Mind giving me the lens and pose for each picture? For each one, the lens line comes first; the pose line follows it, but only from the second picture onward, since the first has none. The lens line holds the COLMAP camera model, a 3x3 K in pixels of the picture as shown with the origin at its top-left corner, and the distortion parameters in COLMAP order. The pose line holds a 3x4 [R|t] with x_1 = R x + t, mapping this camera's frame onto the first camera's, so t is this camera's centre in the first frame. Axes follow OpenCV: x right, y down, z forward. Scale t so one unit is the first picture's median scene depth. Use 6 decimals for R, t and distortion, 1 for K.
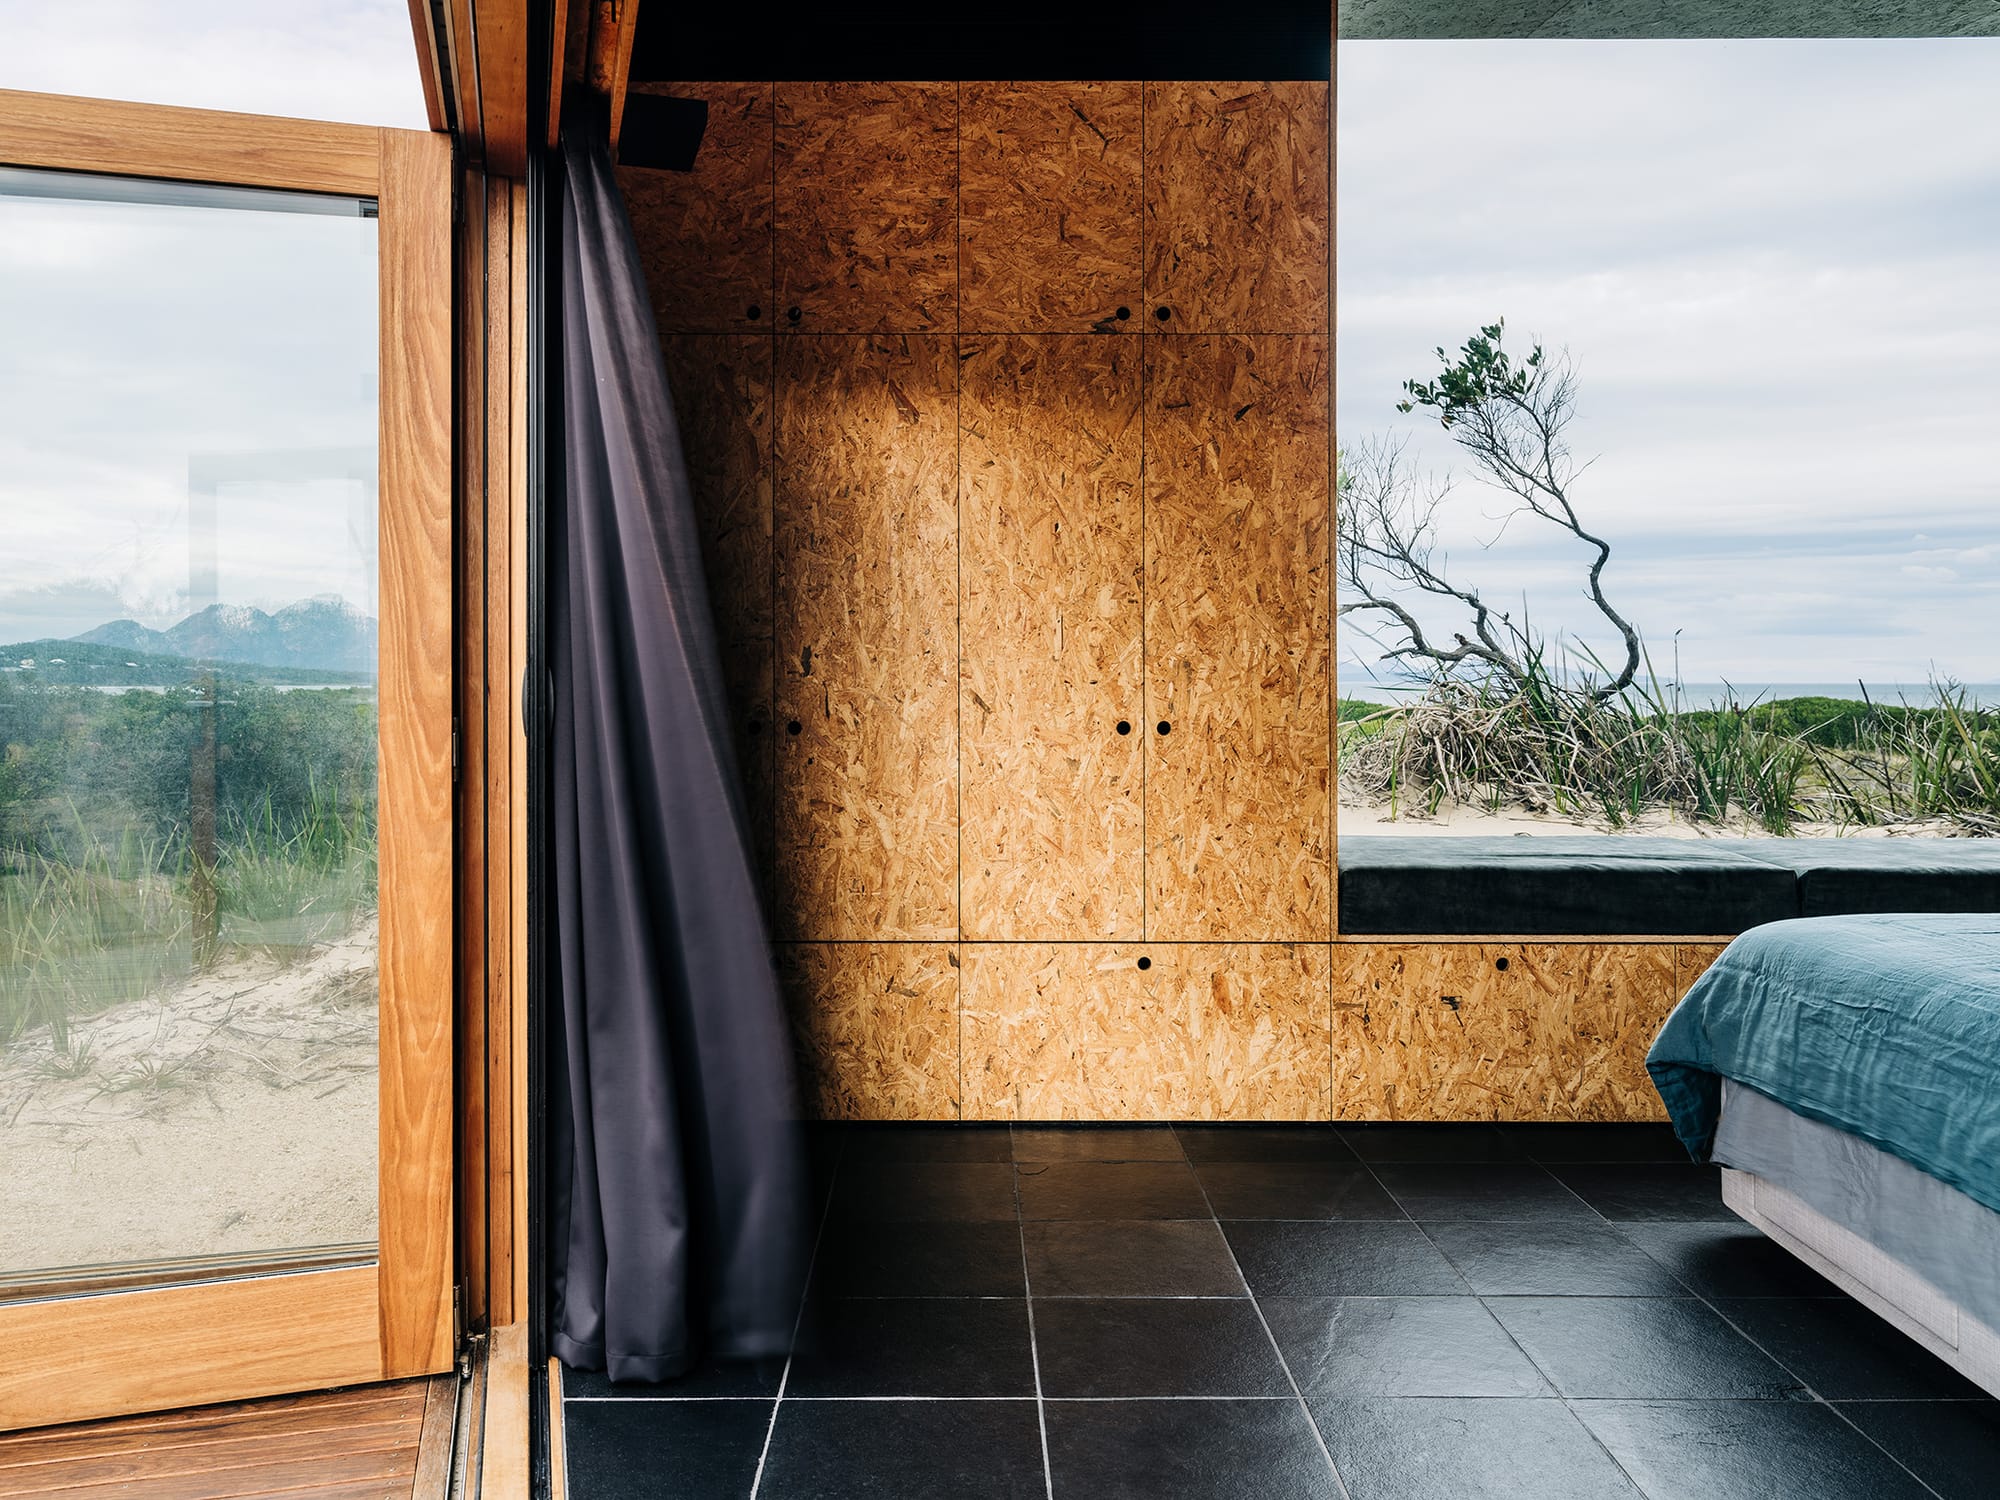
lens RADIAL K [[1573.2, 0, 1000.4], [0, 1573.2, 717.4], [0, 0, 1]] dist [0.001438, 0.039809]
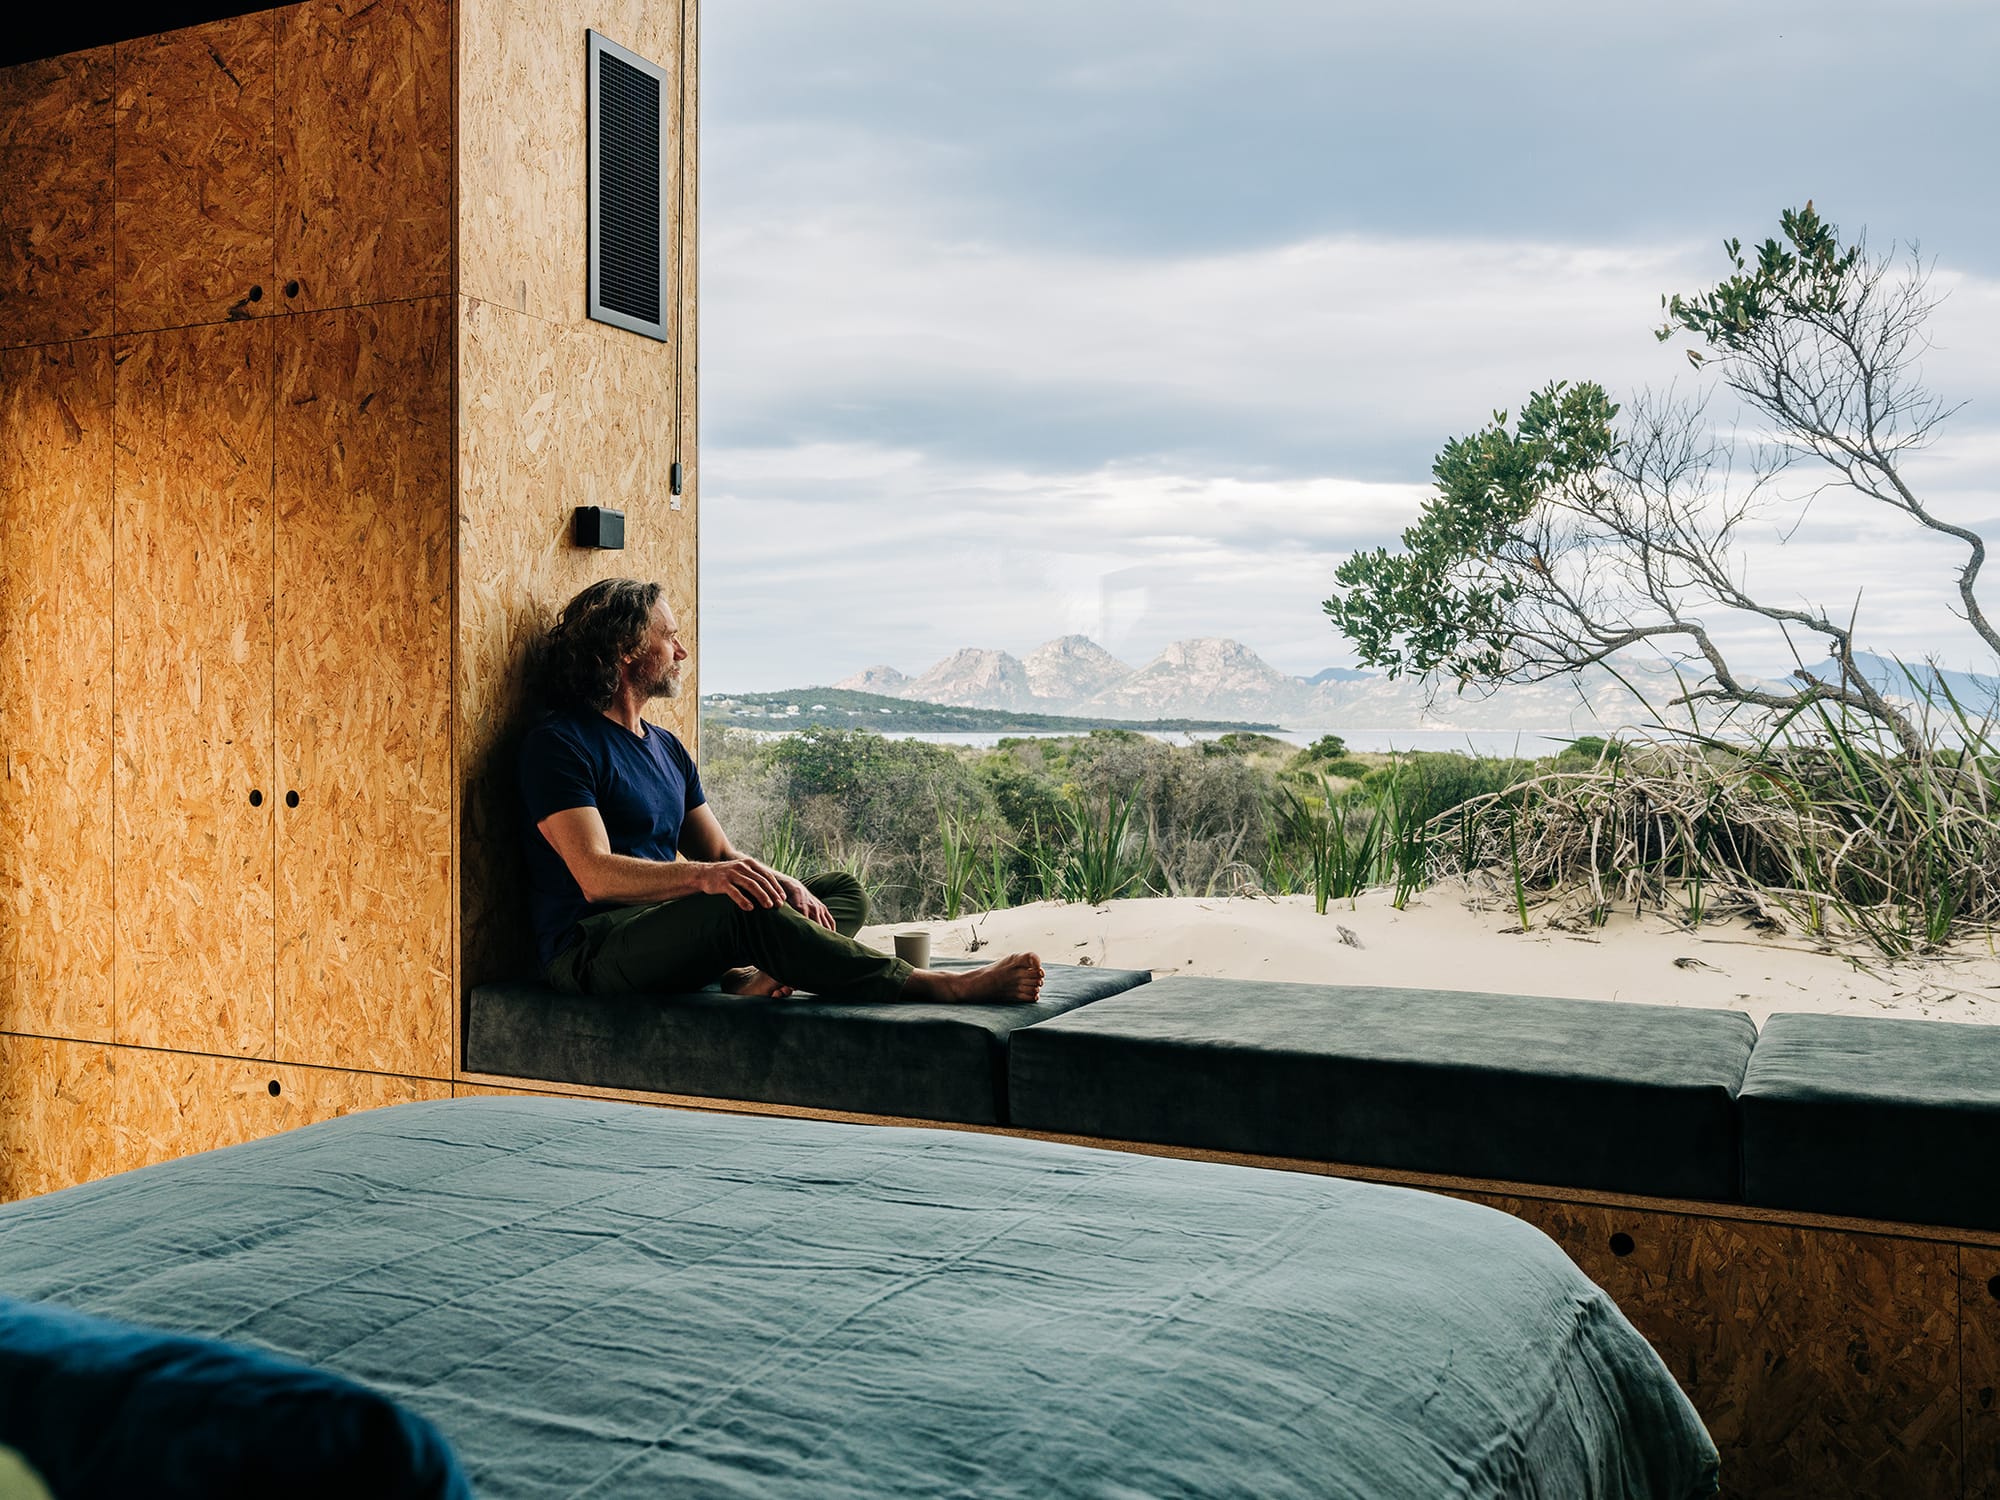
lens RADIAL K [[1859.7, 0, 1000.0], [0, 1859.7, 750.0], [0, 0, 1]] dist [0.006604, 0.000785]
pose [[0.904430, 0.007460, -0.426556, 0.843007], [-0.012586, 0.999878, -0.009200, -0.014257], [0.426436, 0.013689, 0.904414, 0.288483]]
